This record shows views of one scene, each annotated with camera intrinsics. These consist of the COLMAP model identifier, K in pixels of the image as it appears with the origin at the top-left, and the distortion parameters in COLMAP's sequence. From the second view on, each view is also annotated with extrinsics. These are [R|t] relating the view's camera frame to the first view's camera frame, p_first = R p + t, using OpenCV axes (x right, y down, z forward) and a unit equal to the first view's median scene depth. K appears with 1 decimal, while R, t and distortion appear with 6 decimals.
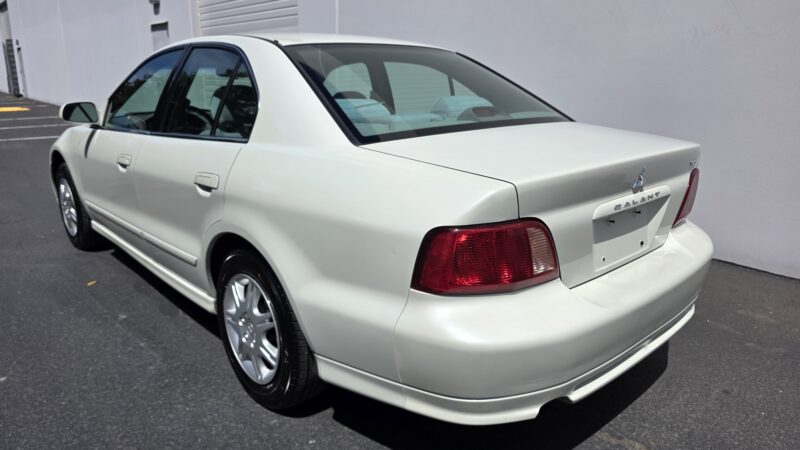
lens RADIAL K [[554.8, 0, 409.1], [0, 554.8, 222.6], [0, 0, 1]] dist [0.048456, -0.034014]
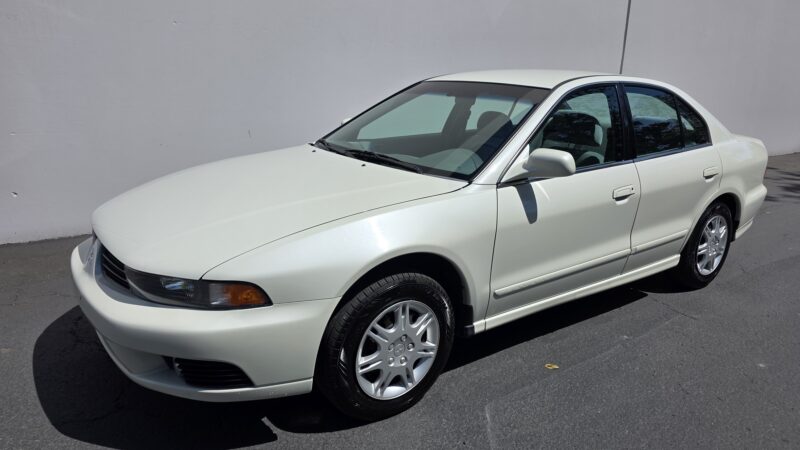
lens RADIAL K [[554.8, 0, 401.9], [0, 554.8, 227.2], [0, 0, 1]] dist [0.048456, -0.034014]
pose [[0.102007, -0.269170, 0.957675, -1.974236], [0.224021, 0.944184, 0.241517, -0.496870], [-0.969231, 0.189903, 0.156613, 1.571123]]
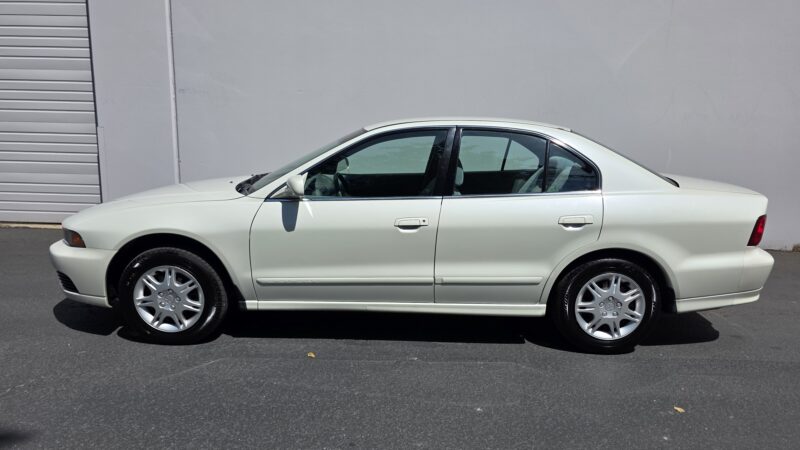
lens RADIAL K [[554.8, 0, 400.3], [0, 554.8, 224.2], [0, 0, 1]] dist [0.048456, -0.034014]
pose [[0.682490, -0.127944, 0.719609, -1.707535], [0.171501, 0.985105, 0.012494, -0.158197], [-0.710489, 0.114887, 0.694267, 0.263239]]
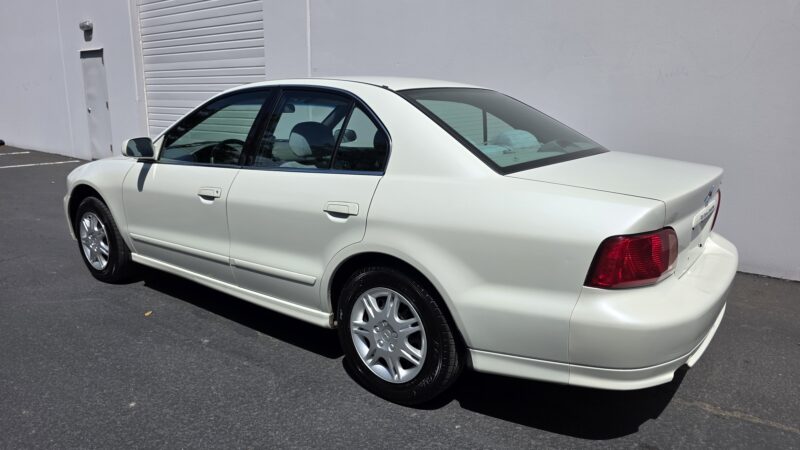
lens RADIAL K [[554.8, 0, 407.1], [0, 554.8, 223.0], [0, 0, 1]] dist [0.048456, -0.034014]
pose [[0.984928, -0.037550, 0.168840, -0.400189], [0.044202, 0.998380, -0.035815, 0.001827], [-0.167222, 0.042739, 0.984993, -0.135463]]
